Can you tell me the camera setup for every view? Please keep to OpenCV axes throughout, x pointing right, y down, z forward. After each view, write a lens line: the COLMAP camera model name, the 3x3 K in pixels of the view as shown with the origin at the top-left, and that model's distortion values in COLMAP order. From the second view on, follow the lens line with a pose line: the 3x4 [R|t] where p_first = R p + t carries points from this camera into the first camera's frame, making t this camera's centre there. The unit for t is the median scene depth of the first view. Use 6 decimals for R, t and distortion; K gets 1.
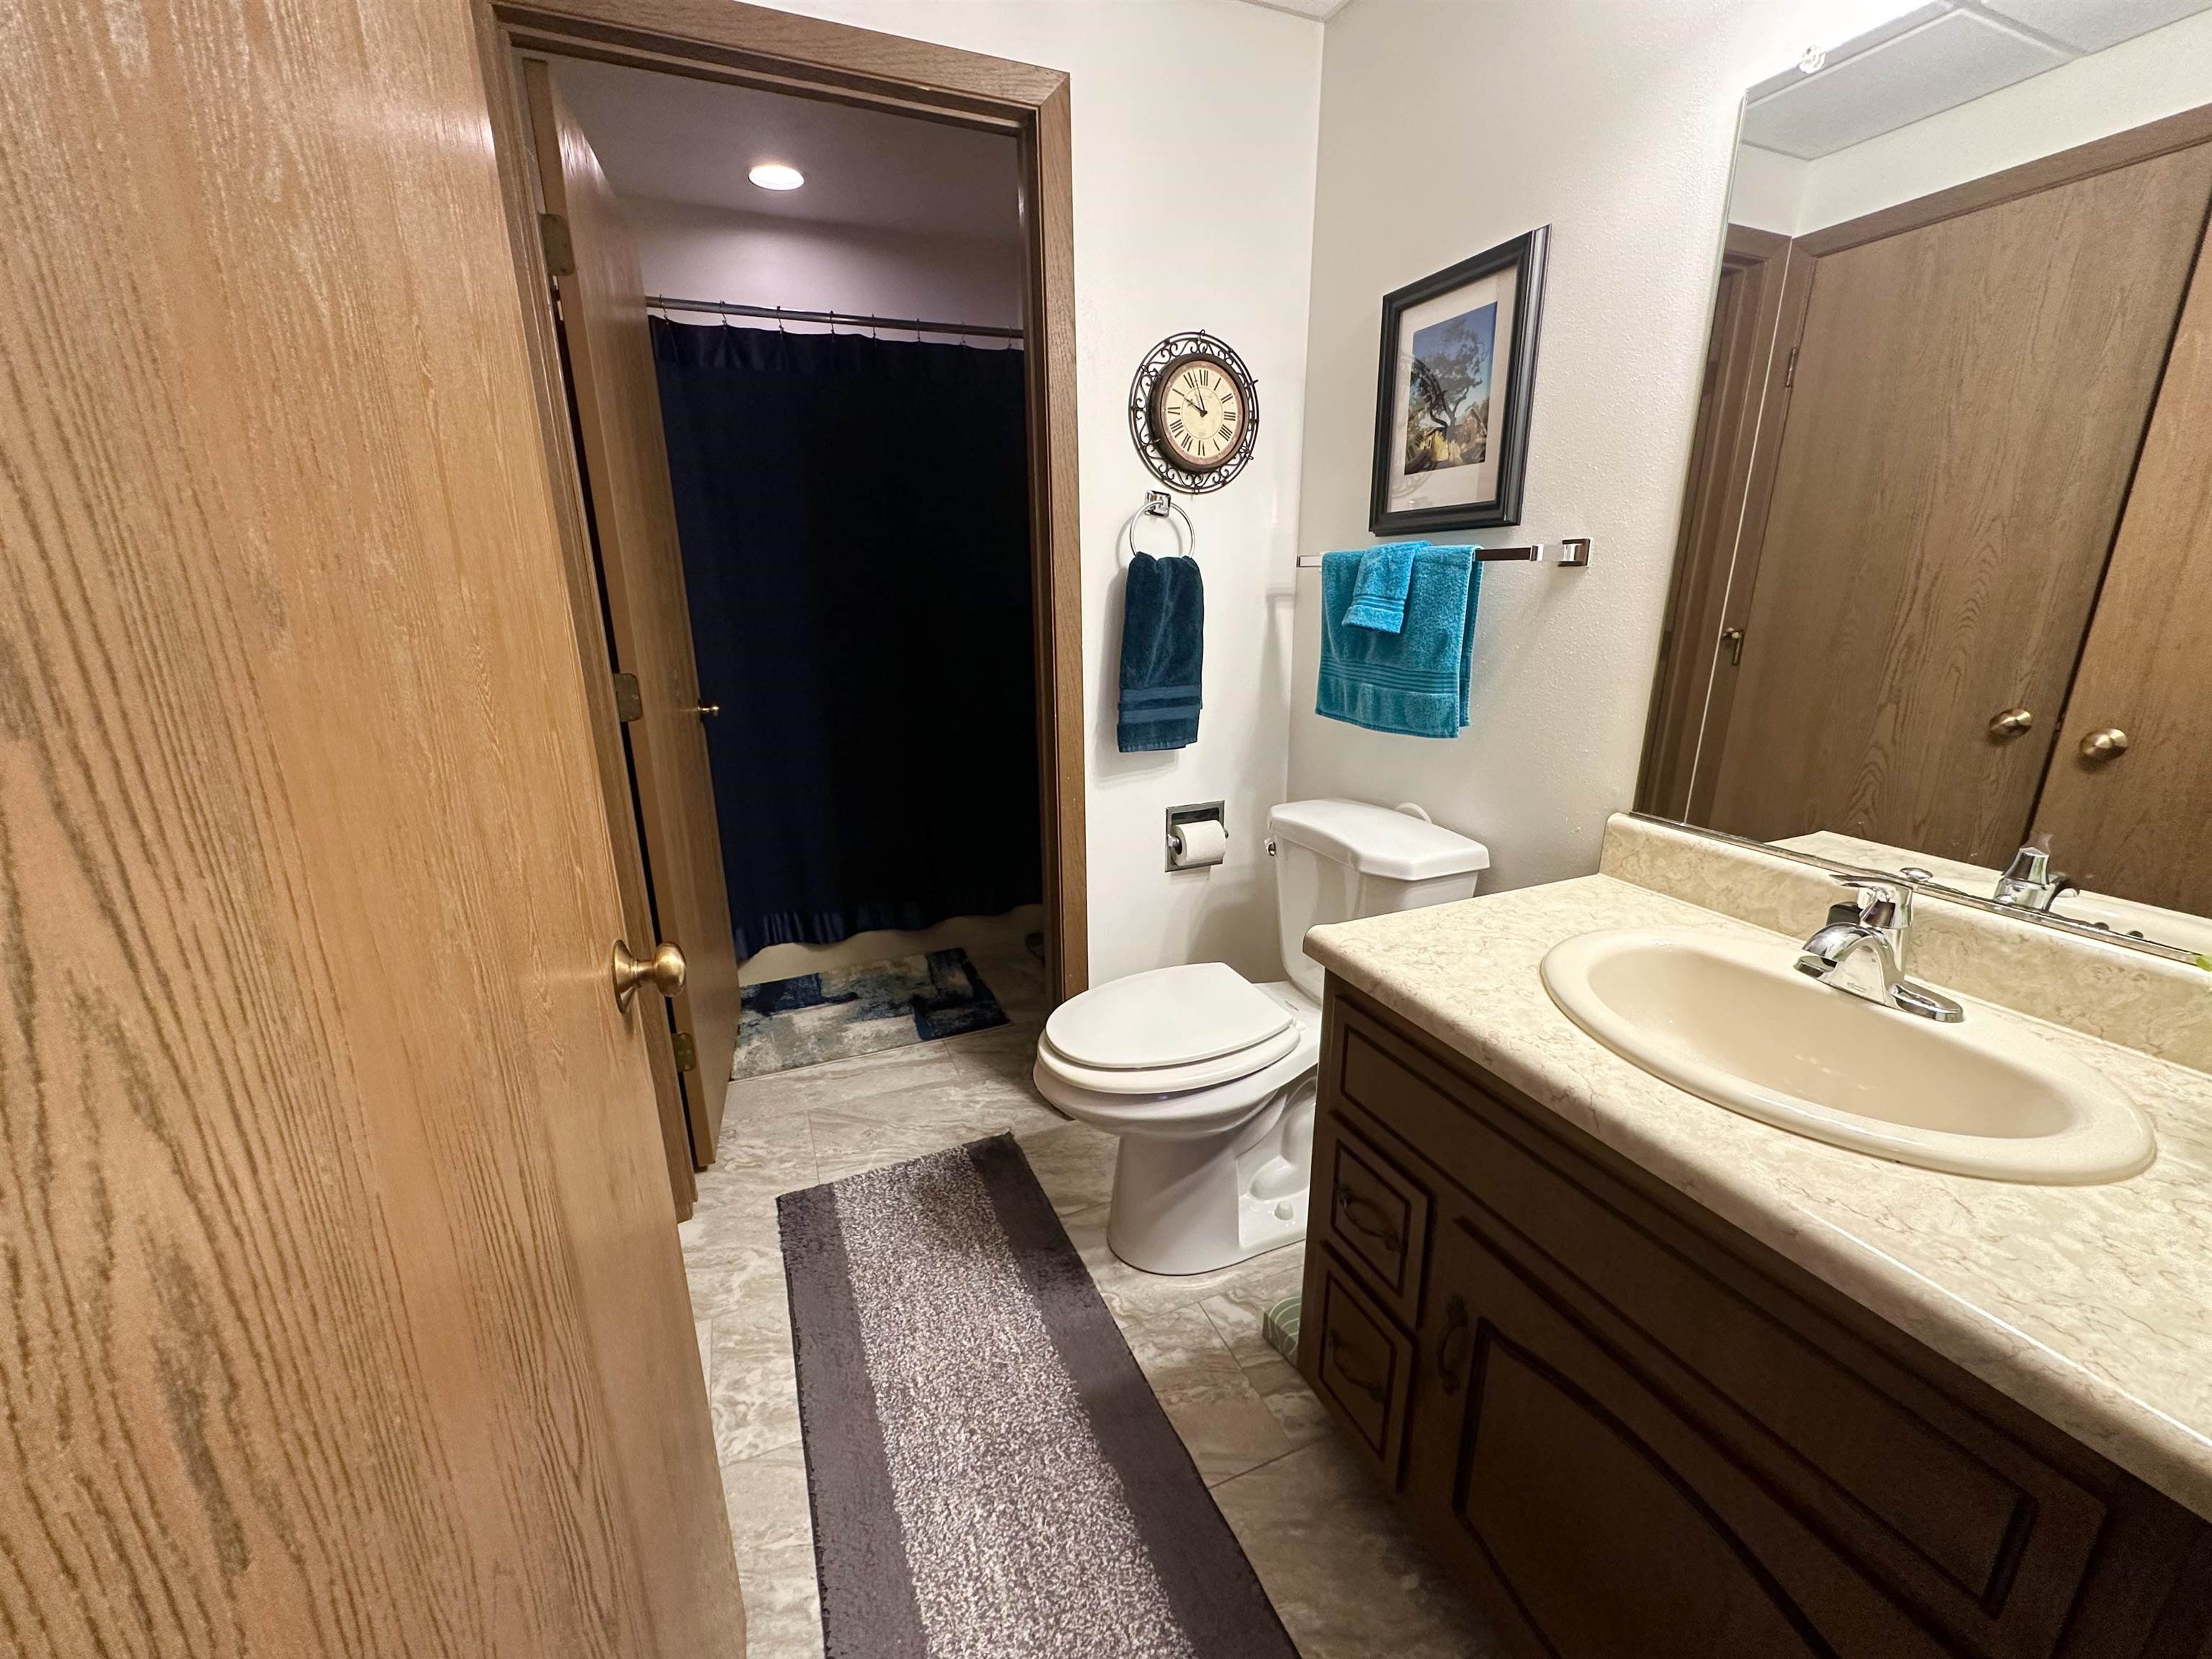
lens RADIAL K [[881.9, 0, 1101.3], [0, 881.9, 827.2], [0, 0, 1]] dist [-0.004248, 0.000224]
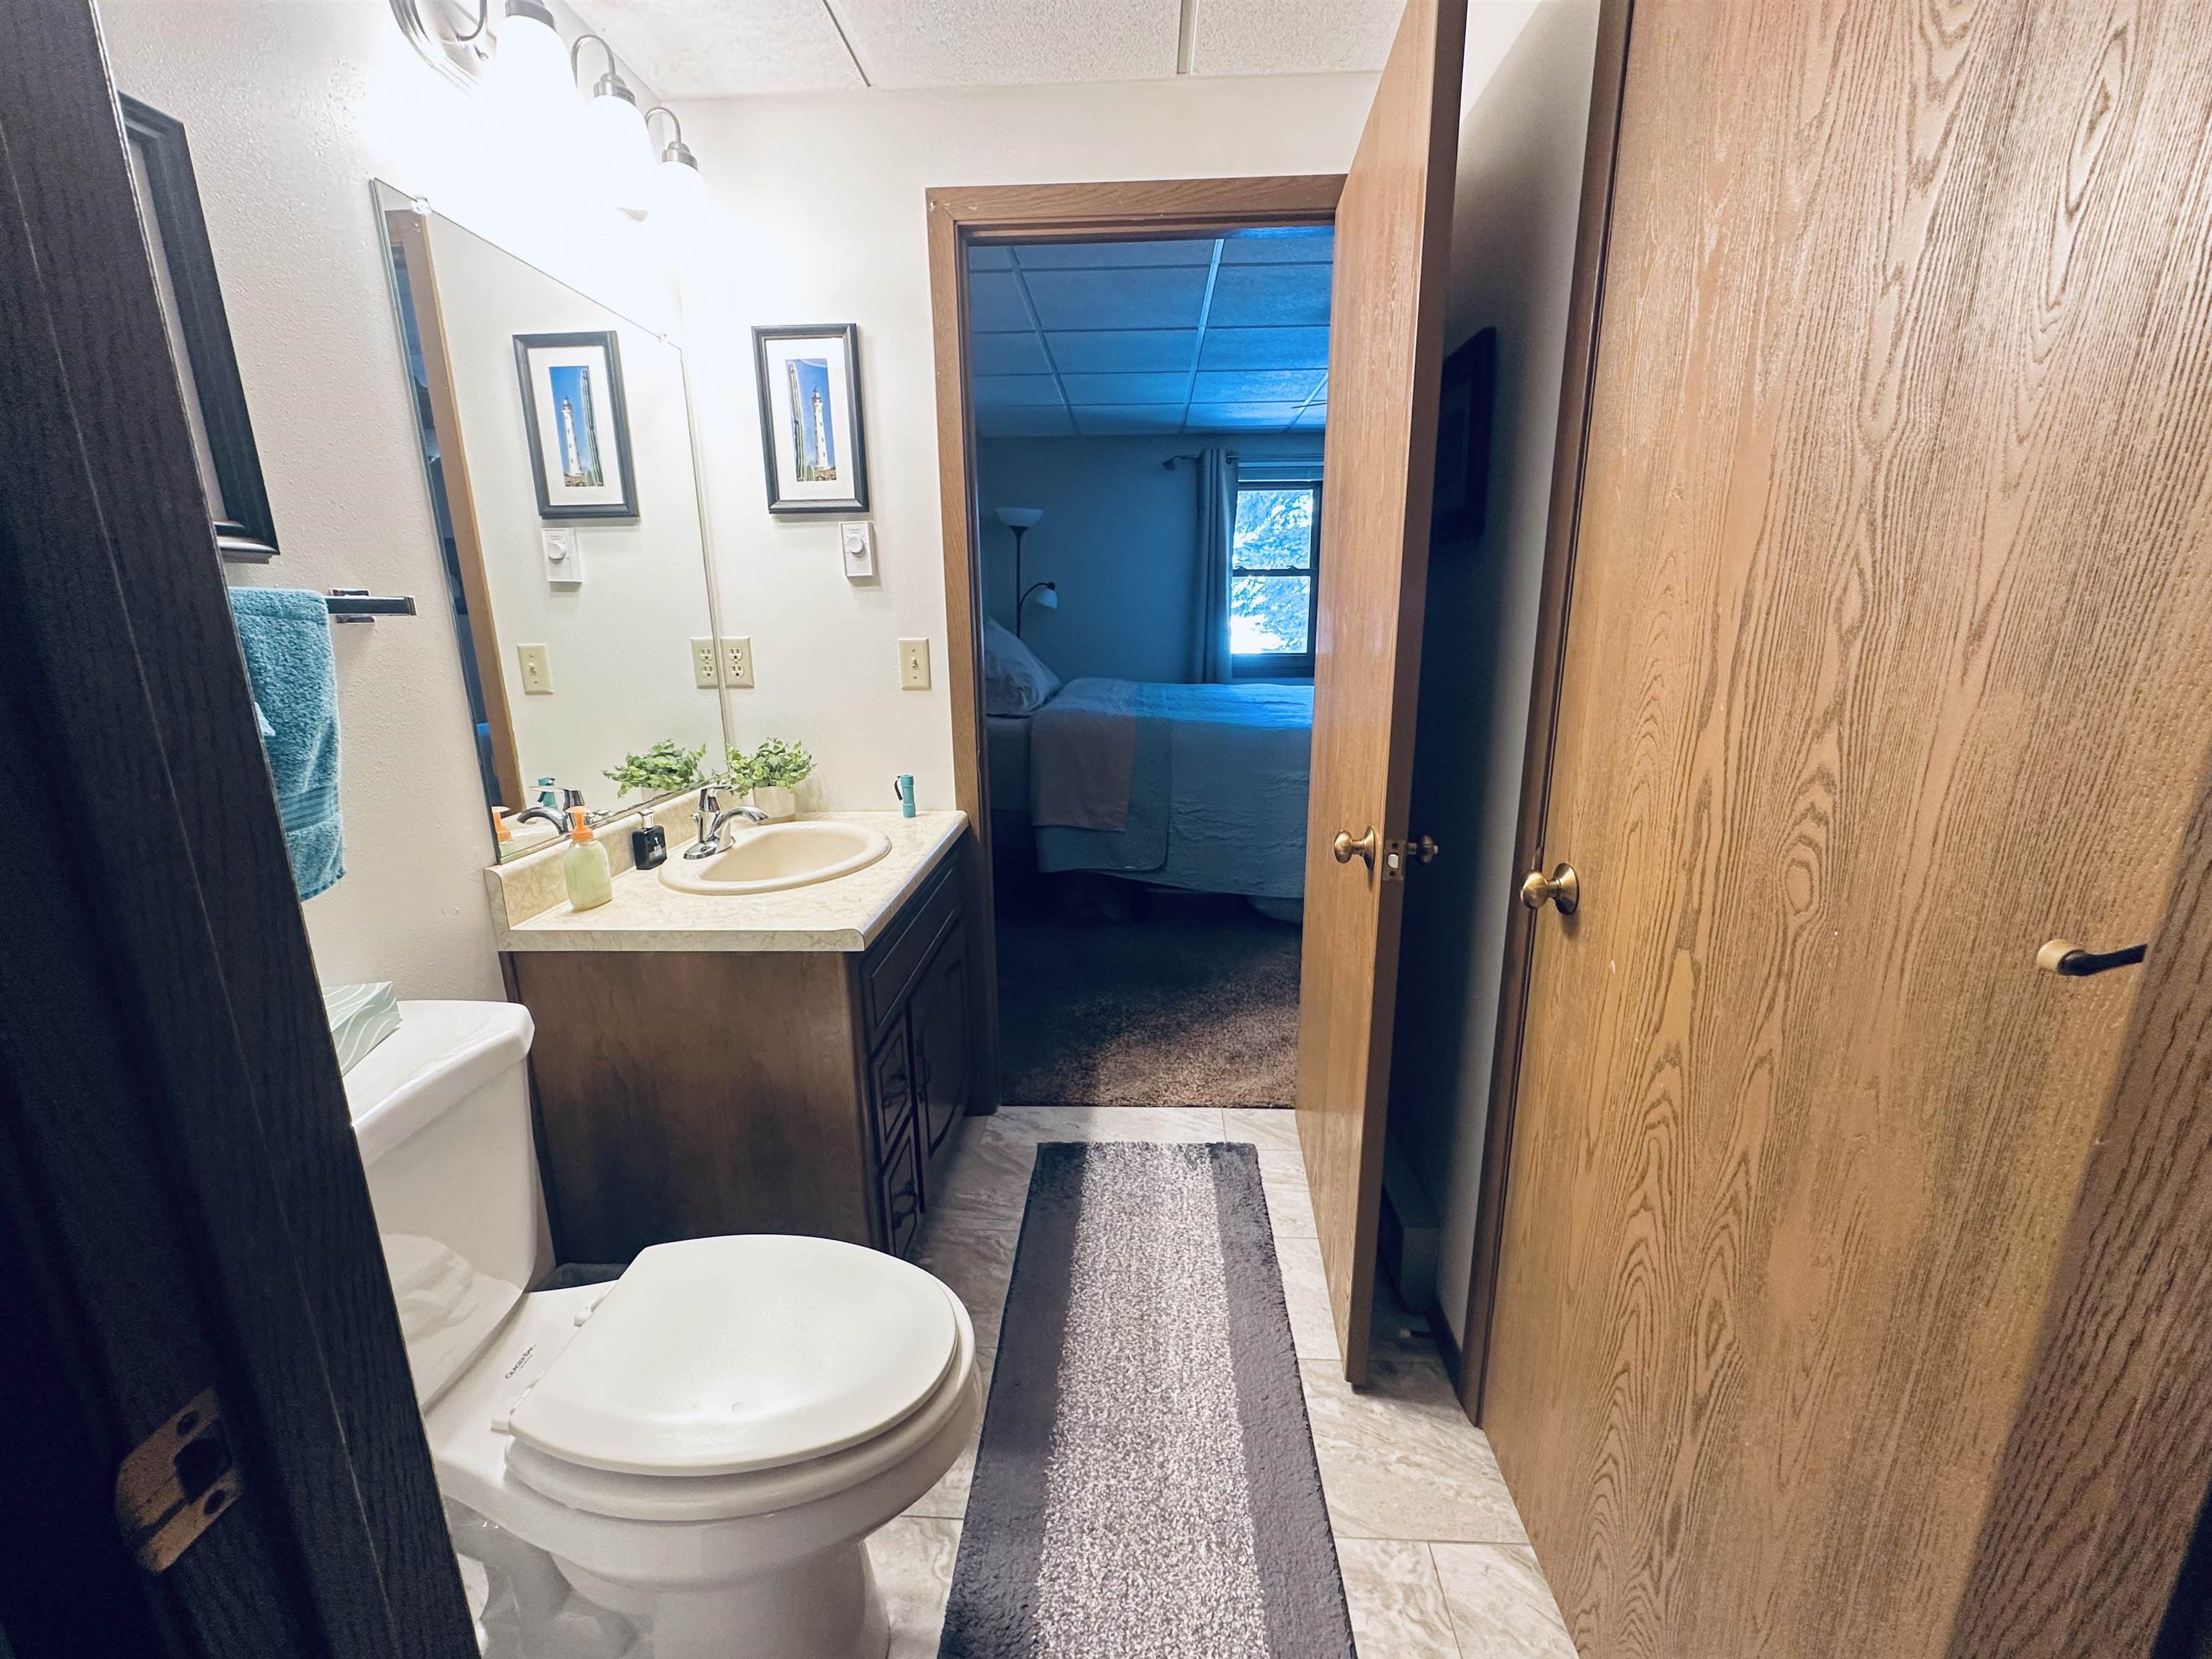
lens RADIAL K [[881.9, 0, 1101.2], [0, 881.9, 833.2], [0, 0, 1]] dist [-0.004248, 0.000224]
pose [[-0.901215, -0.083611, 0.425229, -0.449287], [0.138002, 0.874766, 0.464478, -0.413469], [-0.410812, 0.477278, -0.776814, 1.461368]]
